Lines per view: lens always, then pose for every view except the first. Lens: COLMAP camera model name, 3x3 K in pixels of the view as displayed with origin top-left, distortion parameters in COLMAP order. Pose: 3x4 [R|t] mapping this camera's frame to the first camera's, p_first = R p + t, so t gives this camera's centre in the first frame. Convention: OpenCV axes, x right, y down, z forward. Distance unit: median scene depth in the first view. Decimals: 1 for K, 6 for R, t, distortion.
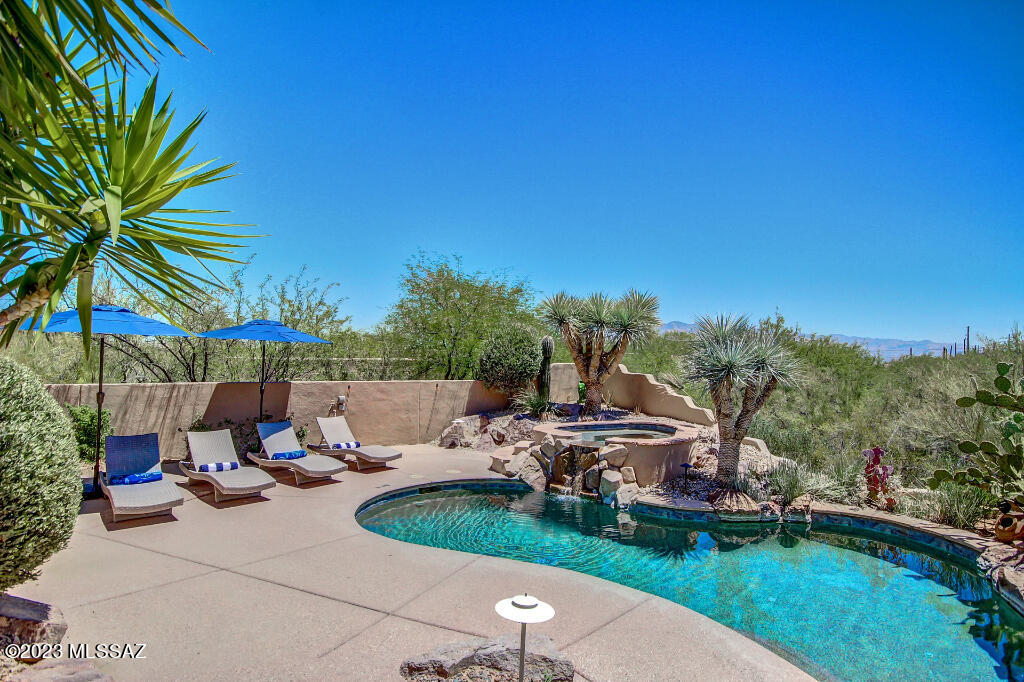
lens RADIAL K [[548.3, 0, 513.4], [0, 548.3, 346.1], [0, 0, 1]] dist [0.003279, 0.006300]
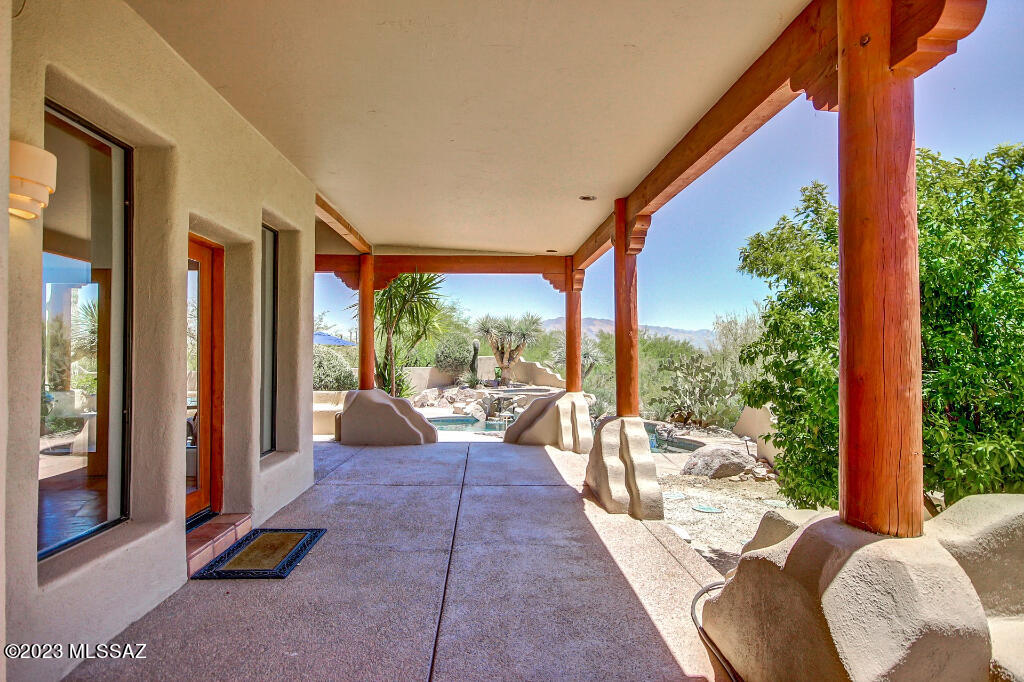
lens RADIAL K [[548.3, 0, 513.4], [0, 548.3, 346.1], [0, 0, 1]] dist [0.003279, 0.006300]
pose [[0.980594, -0.004072, 0.196010, -0.221206], [0.002350, 0.999957, 0.009014, -0.019975], [-0.196038, -0.008379, 0.980561, -0.913592]]
